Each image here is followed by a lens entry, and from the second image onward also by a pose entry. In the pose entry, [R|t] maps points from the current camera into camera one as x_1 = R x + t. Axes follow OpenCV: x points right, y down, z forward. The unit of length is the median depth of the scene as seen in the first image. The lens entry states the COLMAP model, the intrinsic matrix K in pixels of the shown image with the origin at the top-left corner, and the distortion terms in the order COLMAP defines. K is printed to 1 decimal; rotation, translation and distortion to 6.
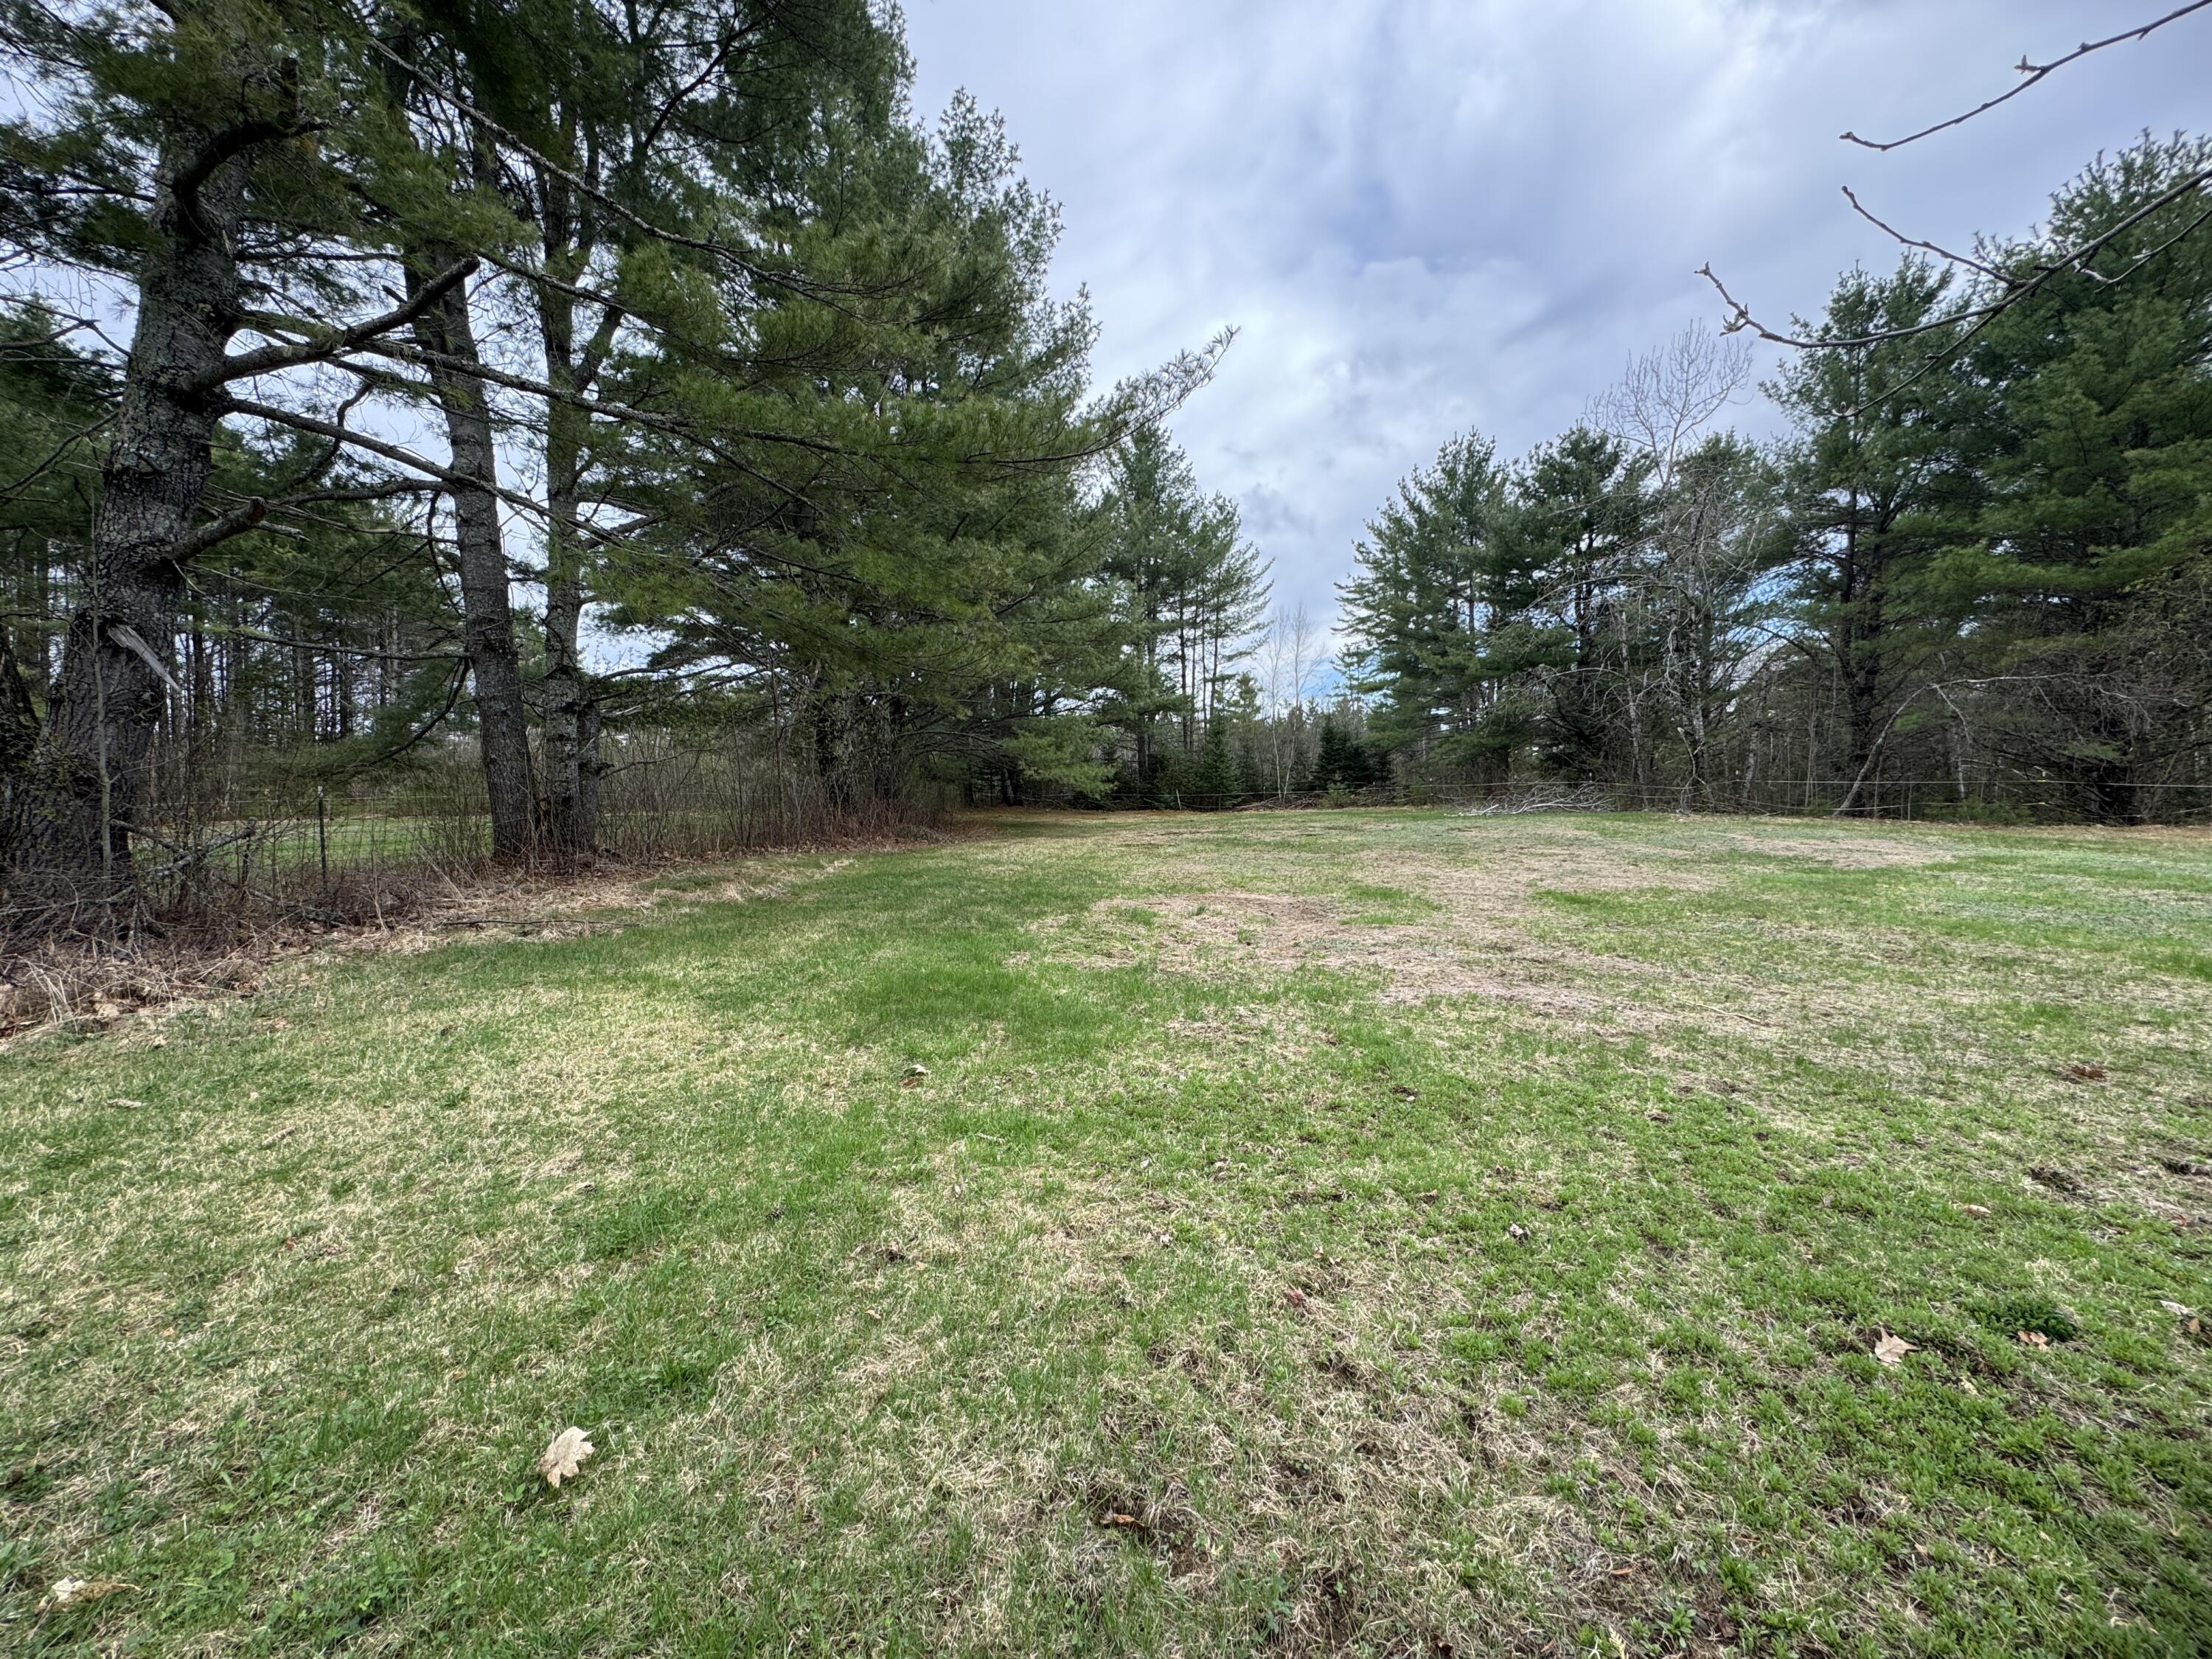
lens RADIAL K [[884.0, 0, 1095.1], [0, 884.0, 818.7], [0, 0, 1]] dist [-0.001988, 0.000086]
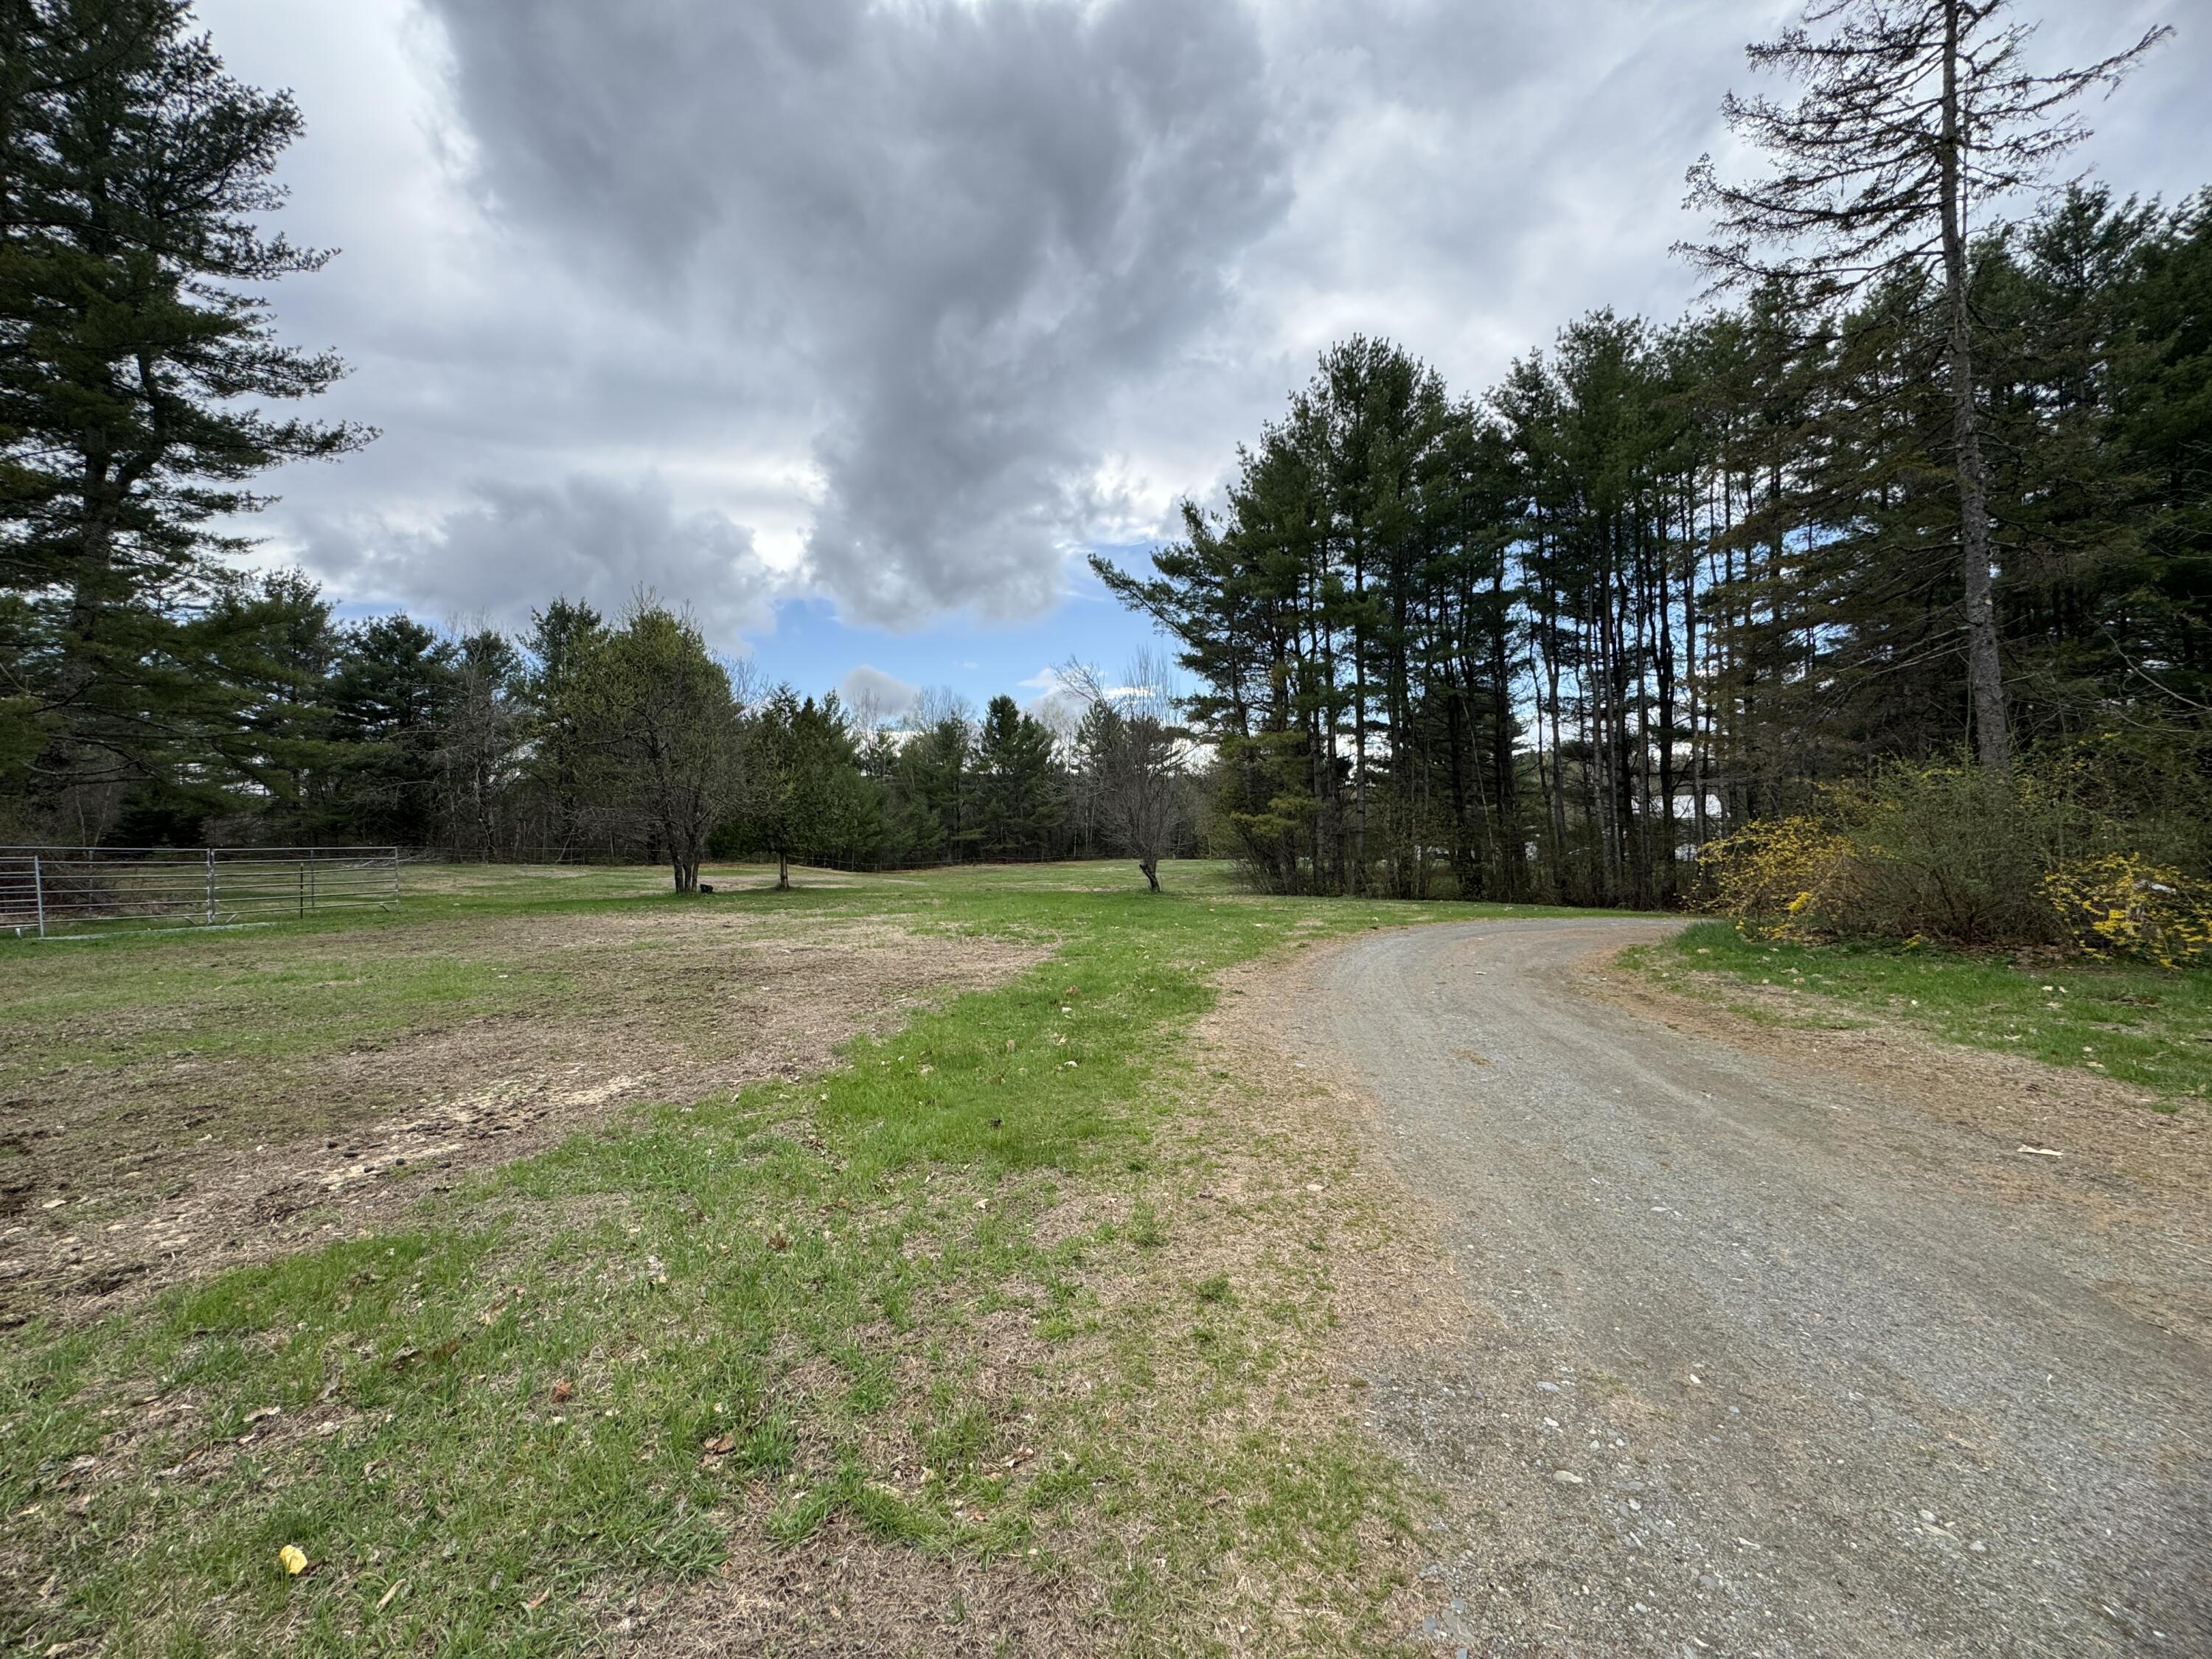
lens RADIAL K [[884.0, 0, 1110.6], [0, 884.0, 828.4], [0, 0, 1]] dist [-0.001988, 0.000086]
pose [[0.315766, 0.022099, 0.948580, -0.587985], [0.021031, 0.999320, -0.030282, 0.002637], [-0.948604, 0.029512, 0.315087, -0.737894]]
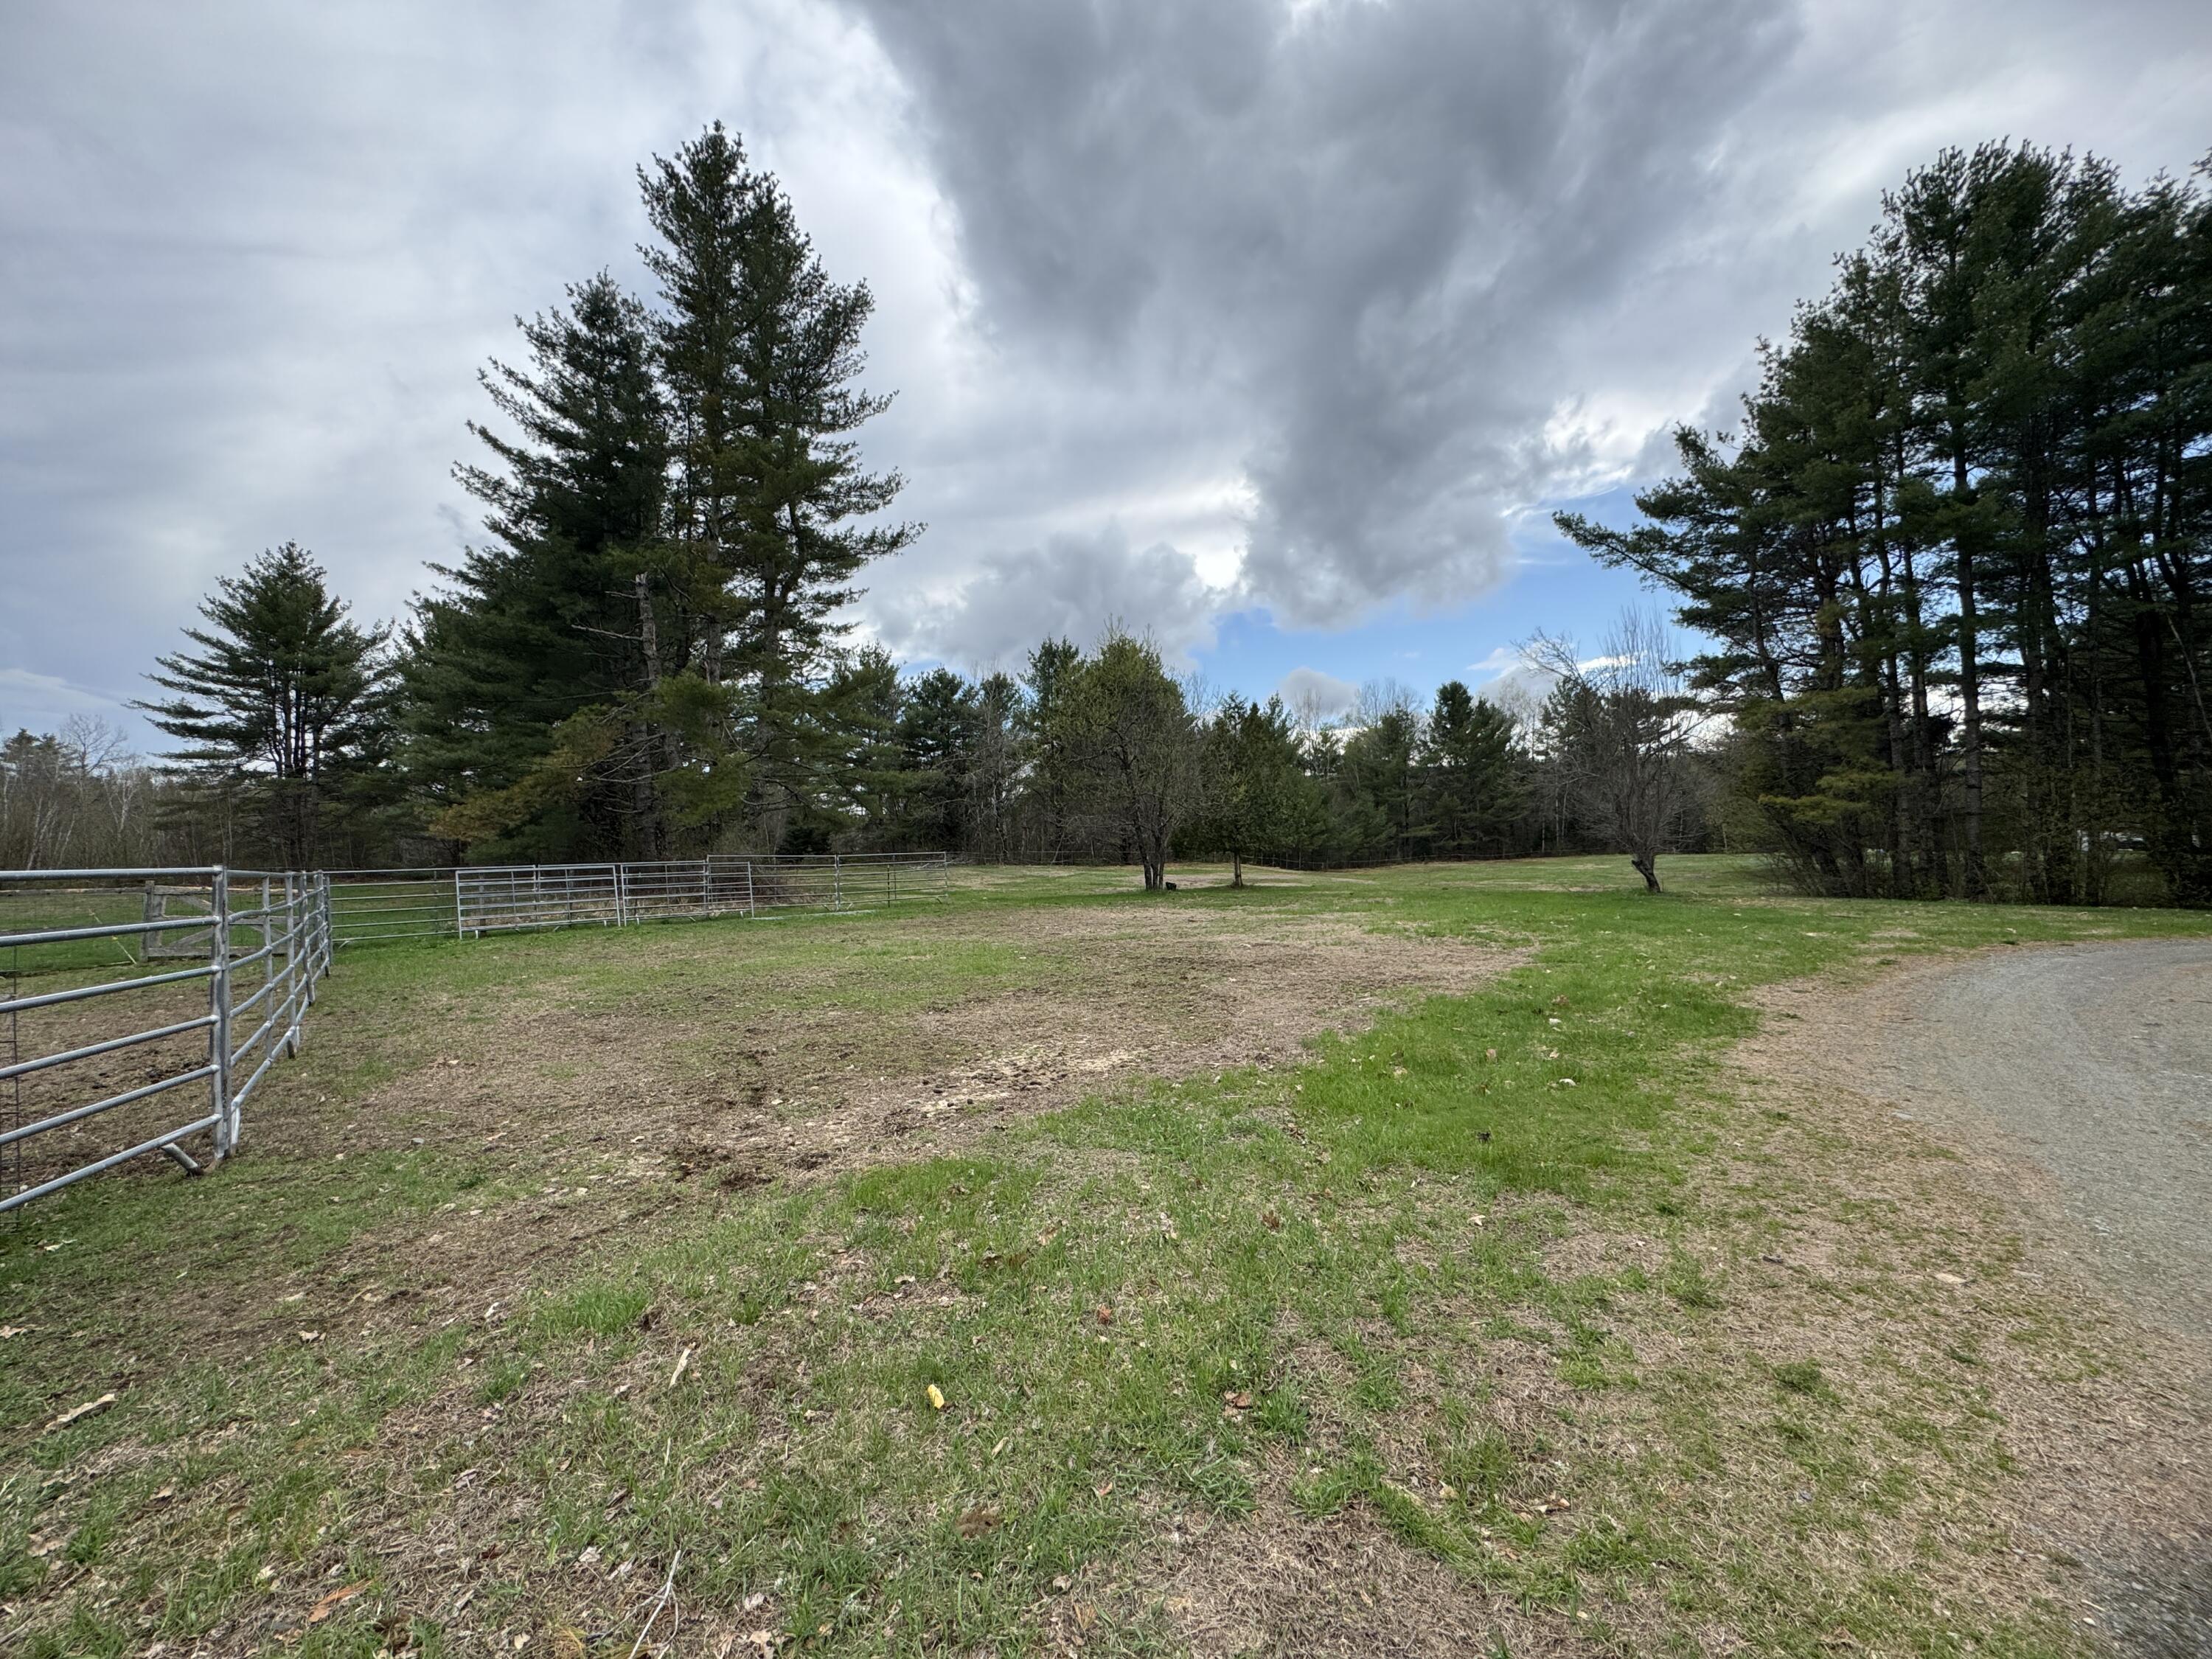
lens RADIAL K [[884.0, 0, 1102.2], [0, 884.0, 830.7], [0, 0, 1]] dist [-0.001988, 0.000086]
pose [[0.729244, 0.004921, 0.684236, -0.596103], [0.031073, 0.998704, -0.040299, 0.004127], [-0.683548, 0.050649, 0.728146, -0.725161]]
